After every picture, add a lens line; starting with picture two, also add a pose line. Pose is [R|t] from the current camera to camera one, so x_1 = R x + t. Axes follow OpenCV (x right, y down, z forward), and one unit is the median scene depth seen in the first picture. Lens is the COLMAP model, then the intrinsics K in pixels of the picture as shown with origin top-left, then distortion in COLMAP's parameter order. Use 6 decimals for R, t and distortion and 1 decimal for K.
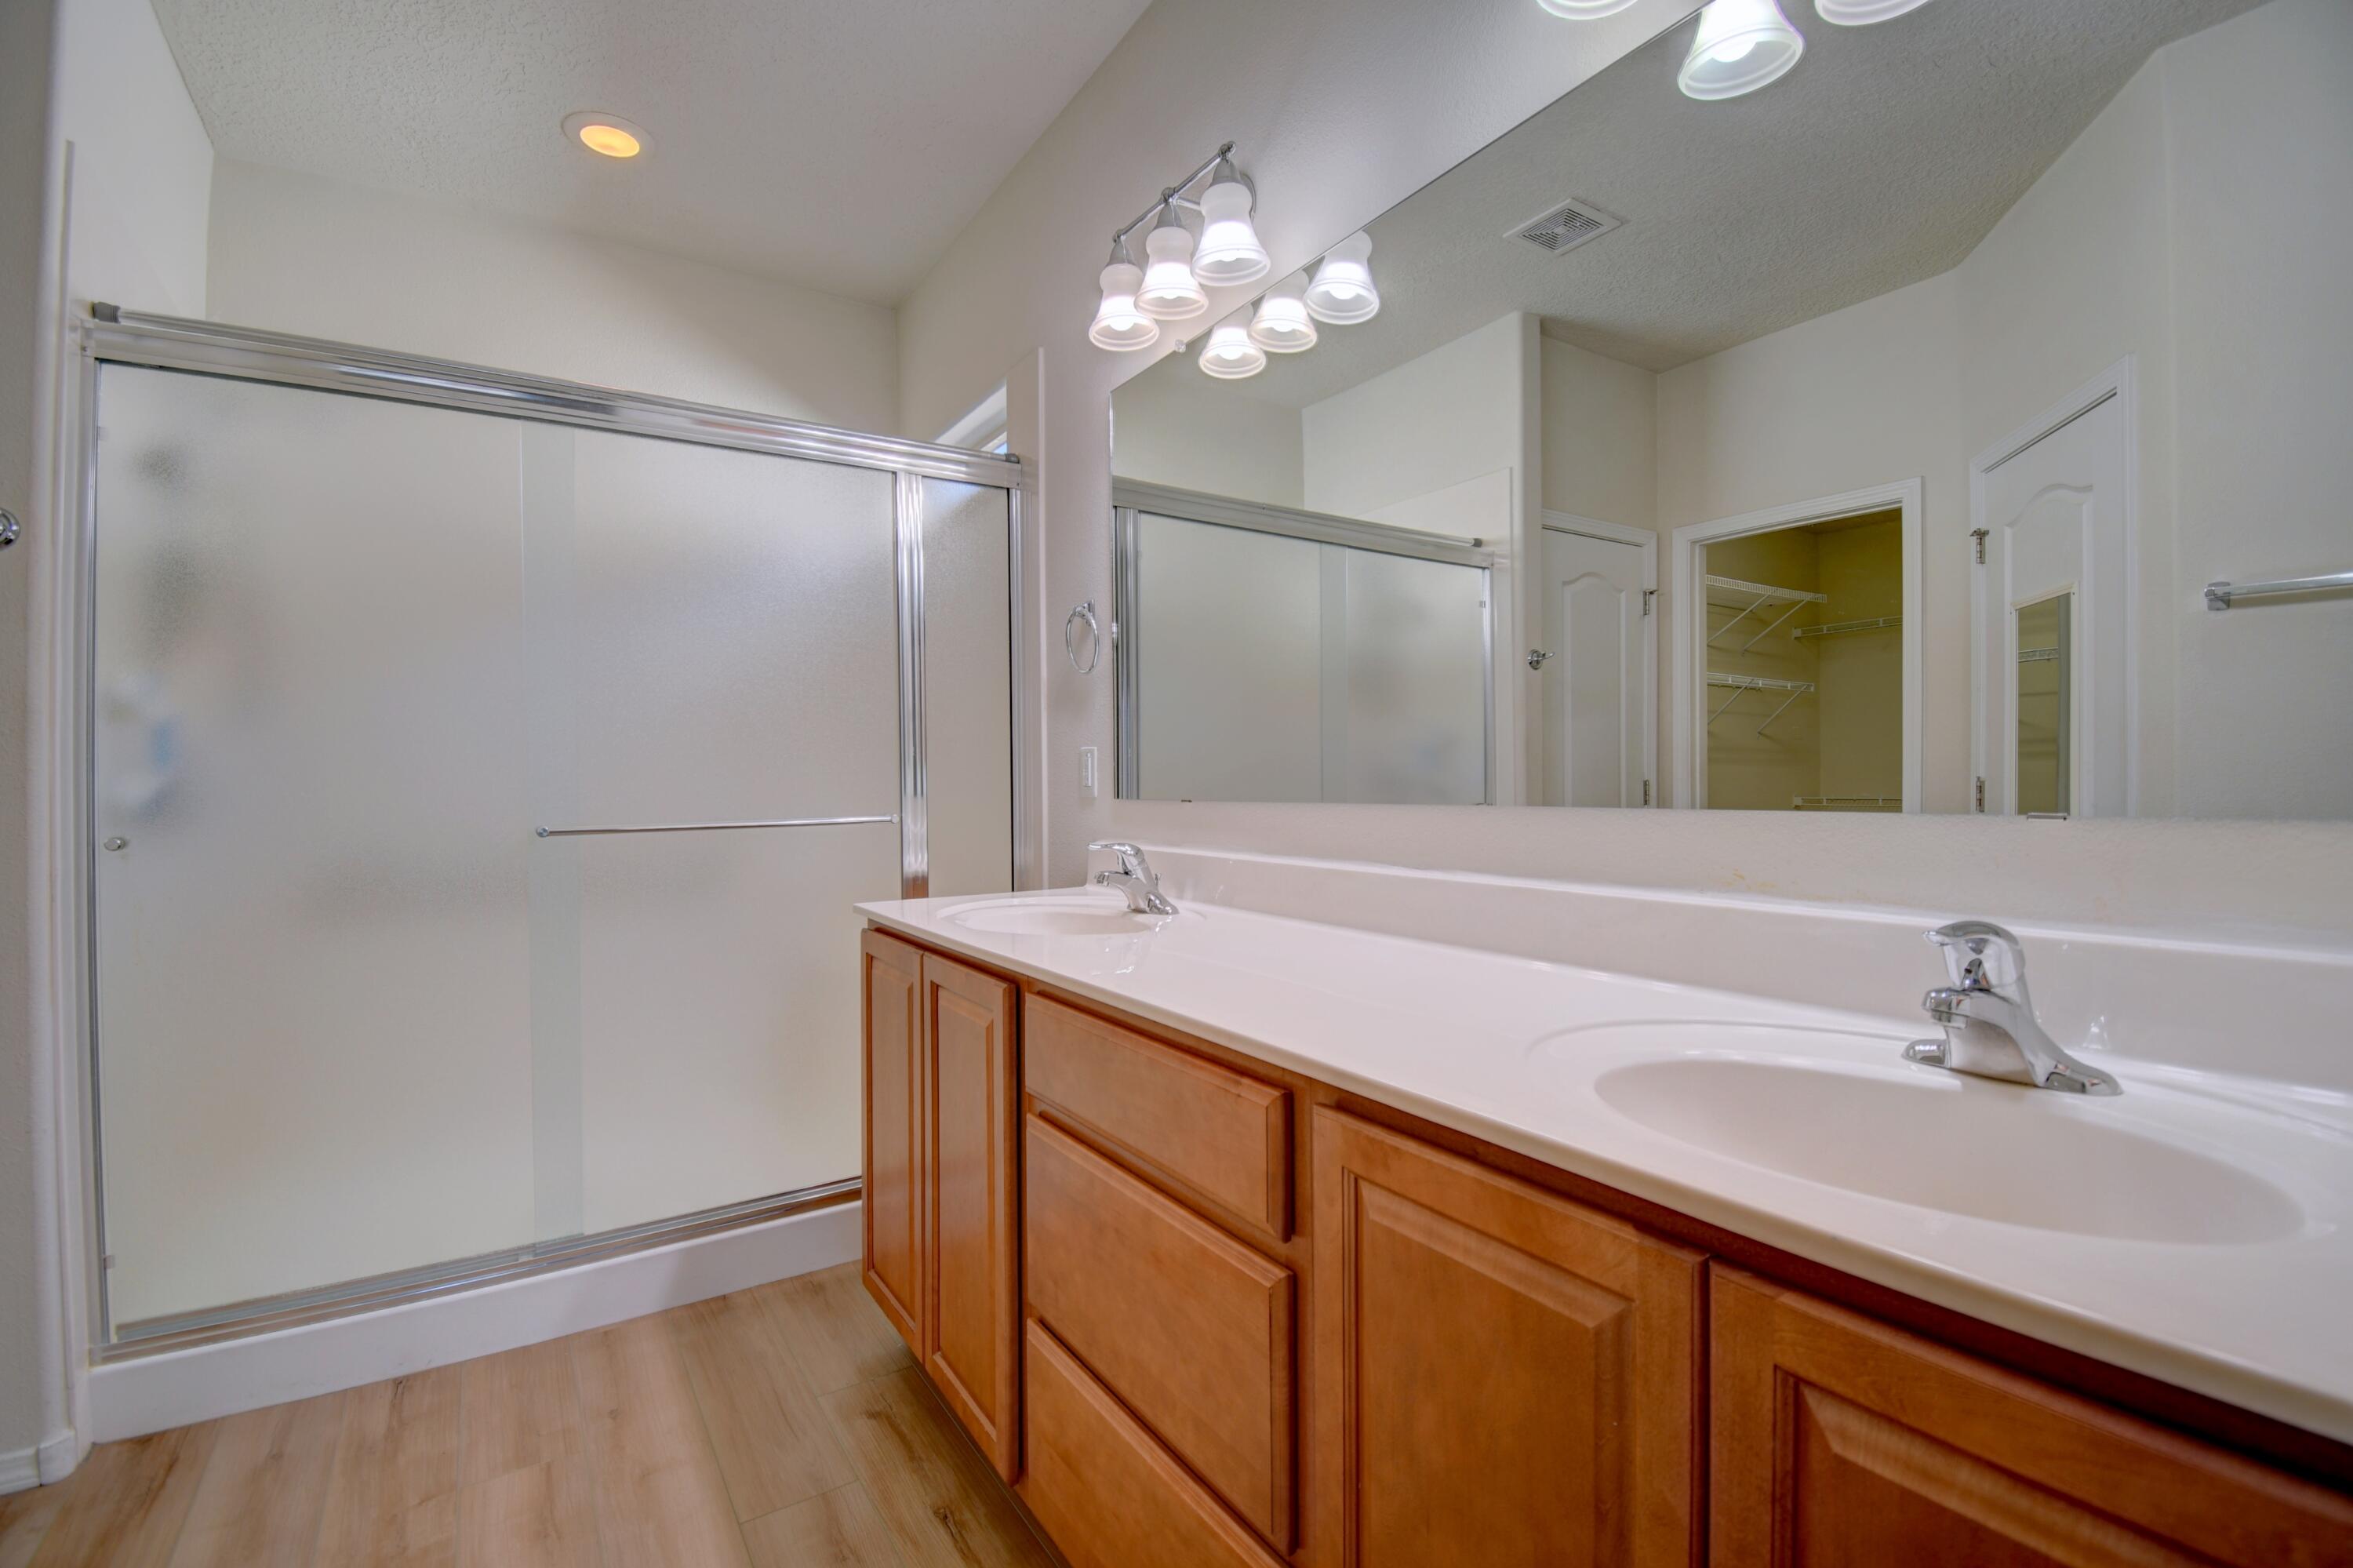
lens RADIAL K [[1069.8, 0, 1167.2], [0, 1069.8, 767.6], [0, 0, 1]] dist [0.023152, 0.000059]
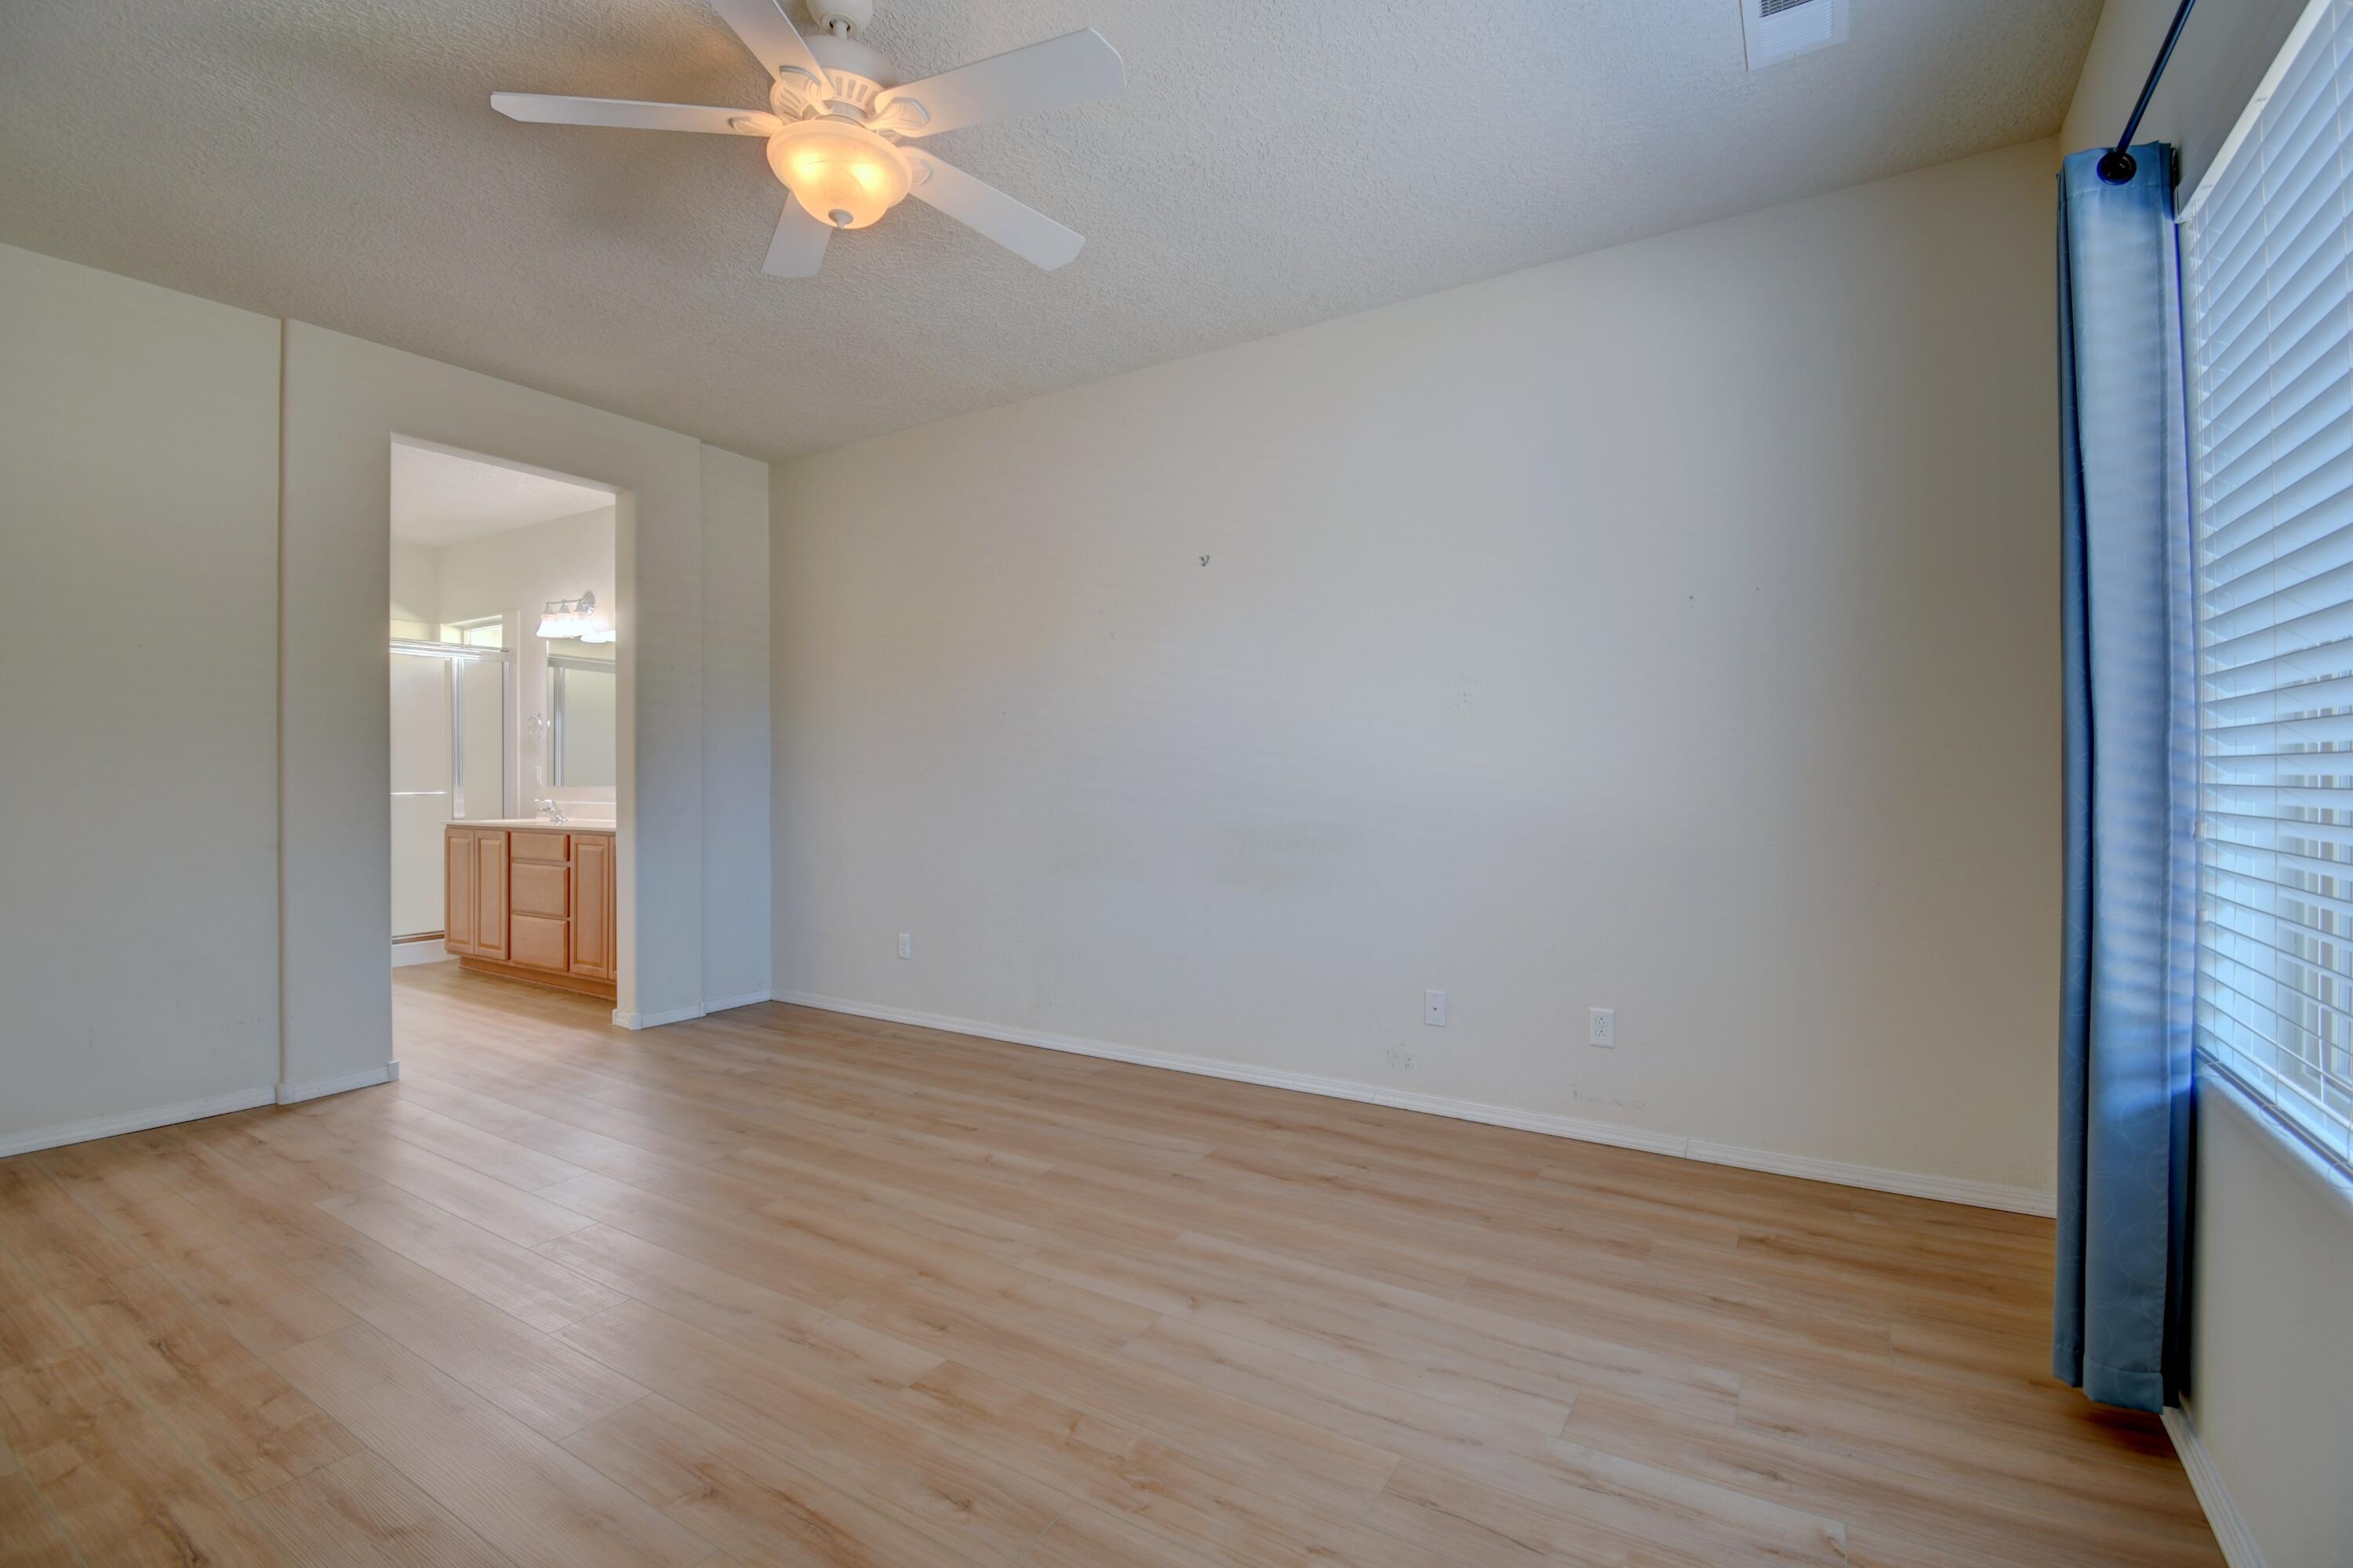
lens RADIAL K [[1069.8, 0, 1167.2], [0, 1069.8, 767.6], [0, 0, 1]] dist [0.023152, 0.000059]
pose [[0.910810, 0.006750, 0.412770, 0.377578], [-0.007291, 0.999973, -0.000264, -0.042854], [-0.412760, -0.002769, 0.910835, -3.216854]]
